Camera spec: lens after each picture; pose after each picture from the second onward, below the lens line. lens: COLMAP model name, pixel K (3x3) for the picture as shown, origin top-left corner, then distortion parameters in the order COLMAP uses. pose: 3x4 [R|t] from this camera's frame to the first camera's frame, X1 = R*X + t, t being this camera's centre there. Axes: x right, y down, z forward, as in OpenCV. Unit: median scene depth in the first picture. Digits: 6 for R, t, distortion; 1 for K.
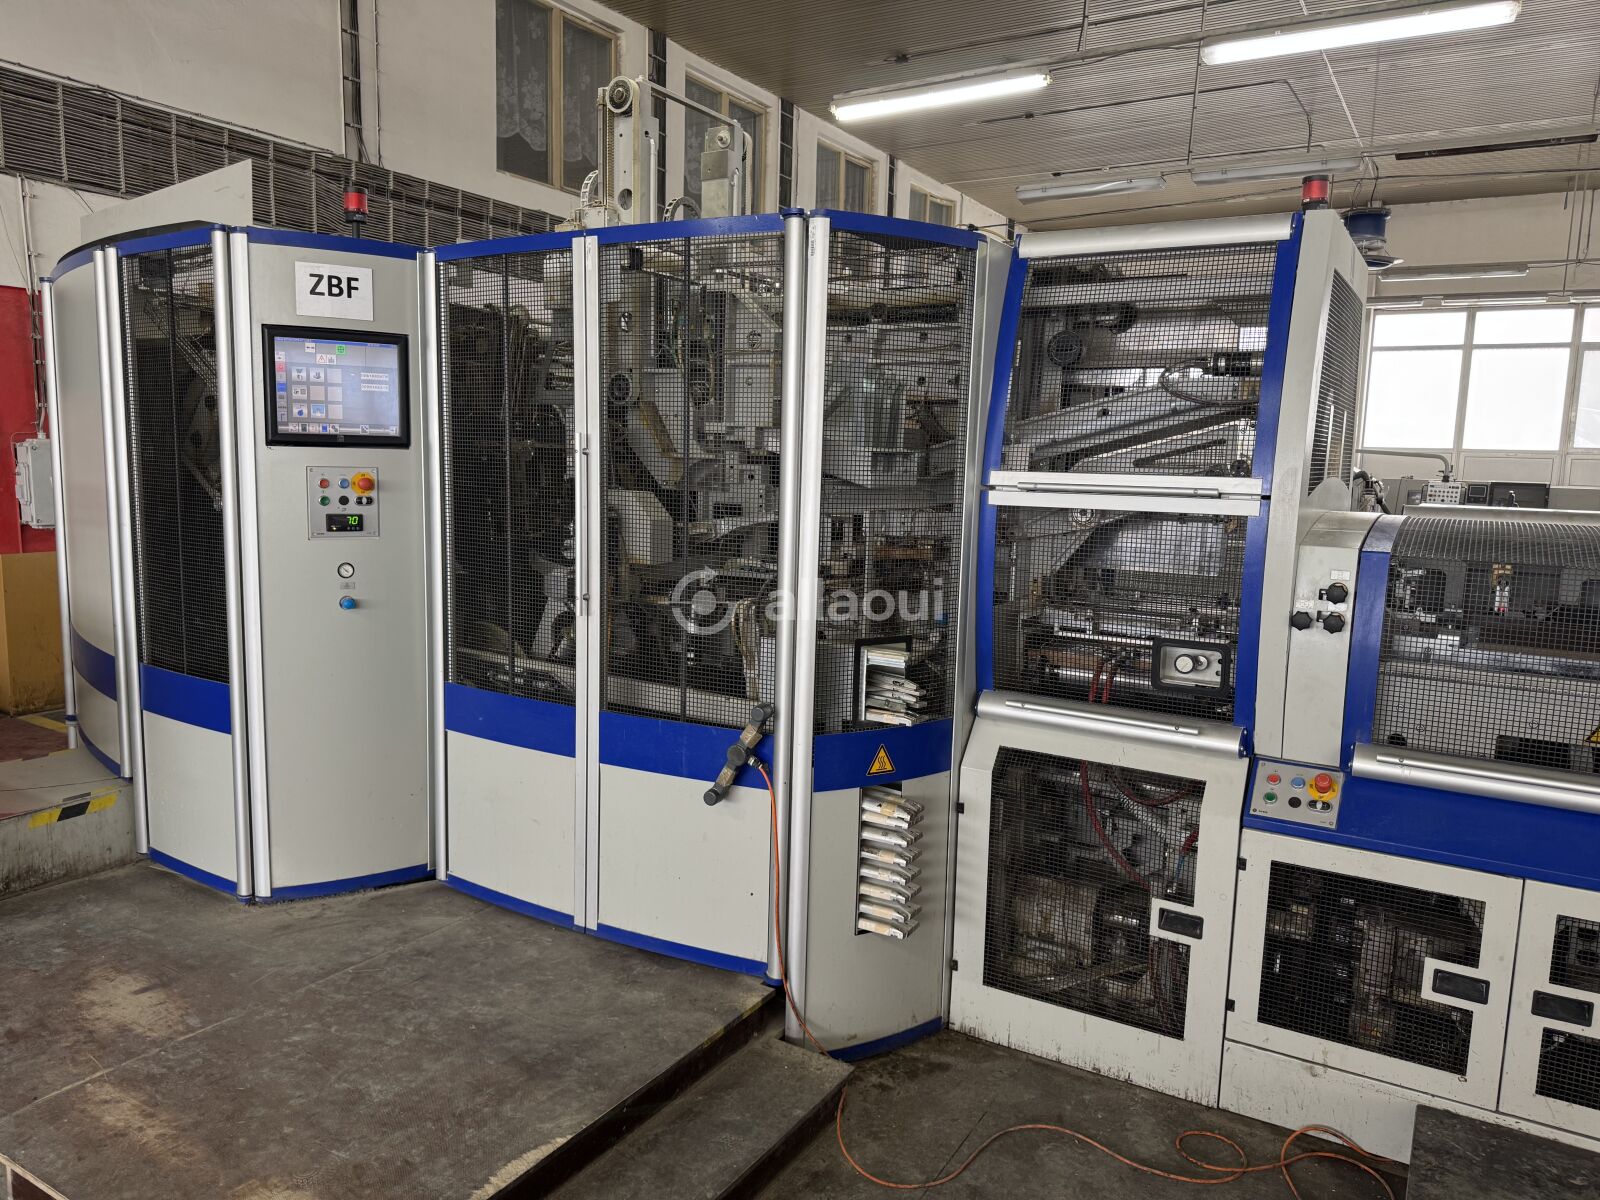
lens RADIAL K [[1127.1, 0, 800.0], [0, 1127.1, 600.0], [0, 0, 1]] dist [0.051615, -0.061740]
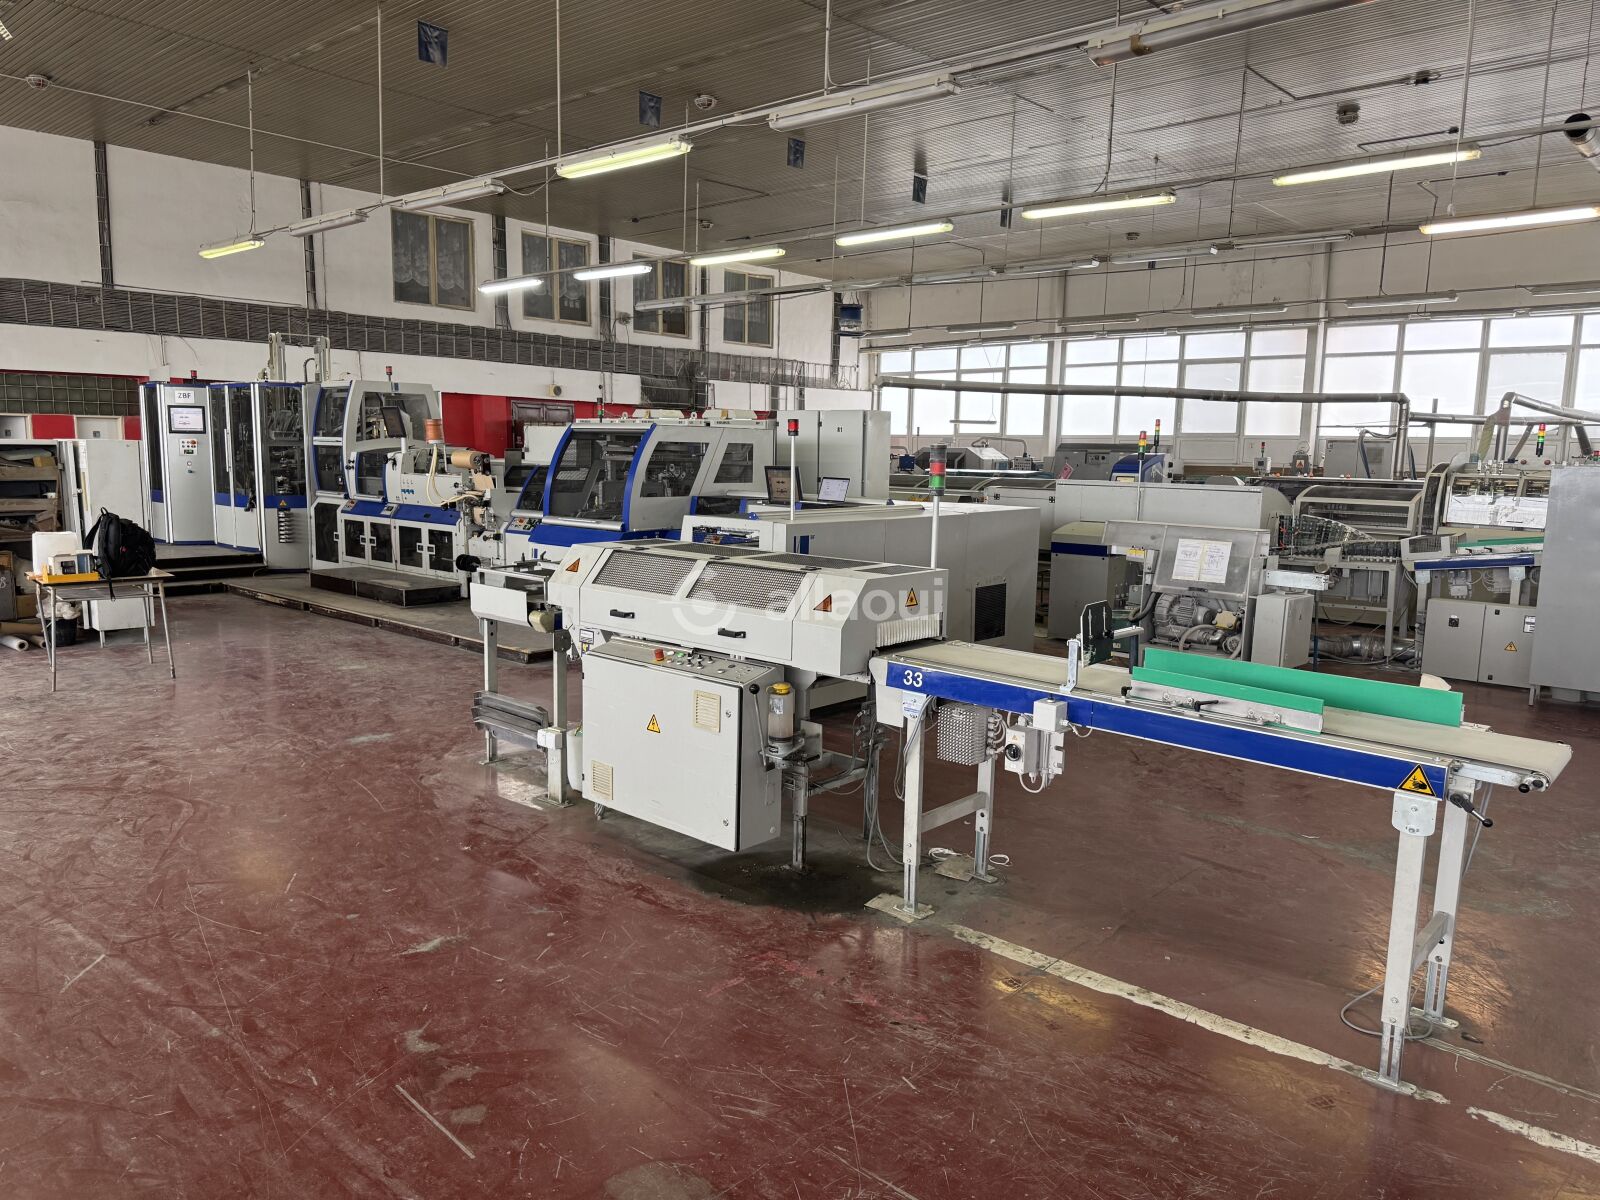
lens RADIAL K [[1124.0, 0, 797.6], [0, 1124.0, 596.7], [0, 0, 1]] dist [0.073369, -0.103232]
pose [[0.982537, 0.015088, -0.185453, 2.842085], [-0.015125, 0.999885, 0.001214, 0.468226], [0.185450, 0.001613, 0.982652, -2.954672]]
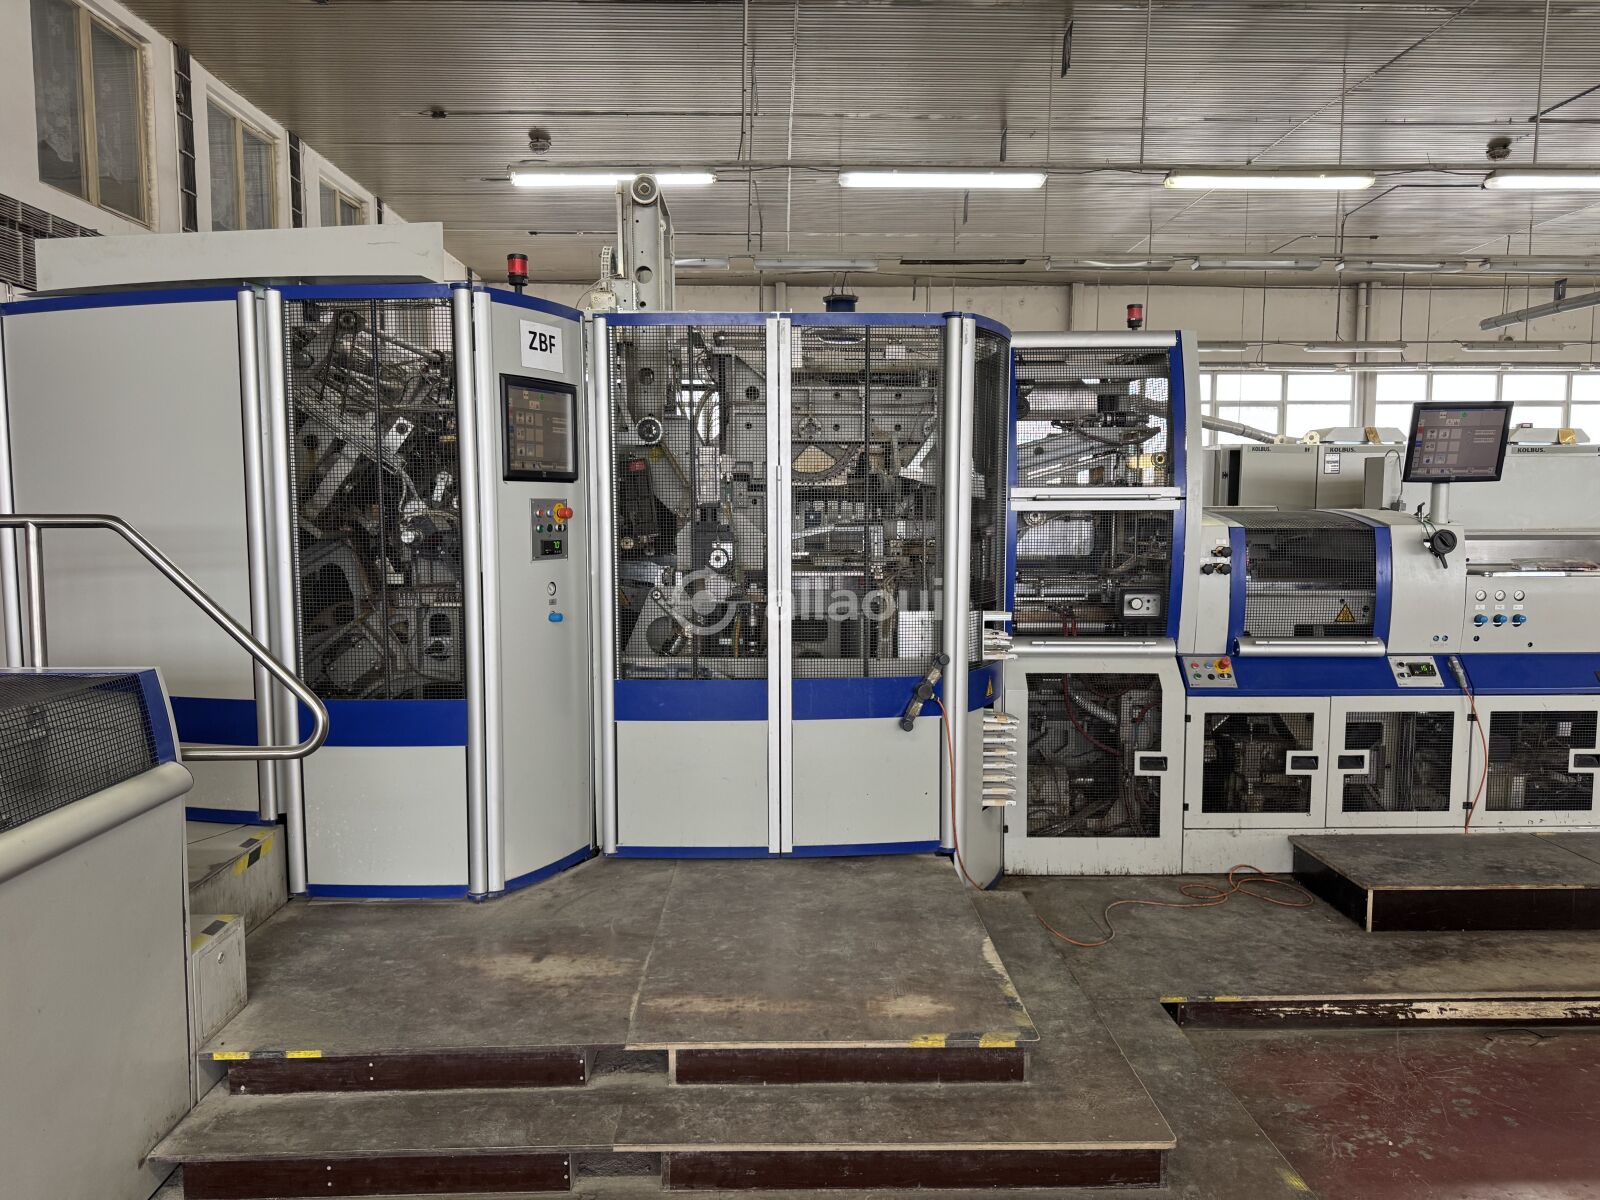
lens RADIAL K [[1124.0, 0, 797.6], [0, 1124.0, 596.7], [0, 0, 1]] dist [0.073369, -0.103232]
pose [[0.846213, -0.071381, 0.528041, -0.881371], [0.092434, 0.995627, -0.013541, 0.023225], [-0.524766, 0.060268, 0.849111, -0.106615]]
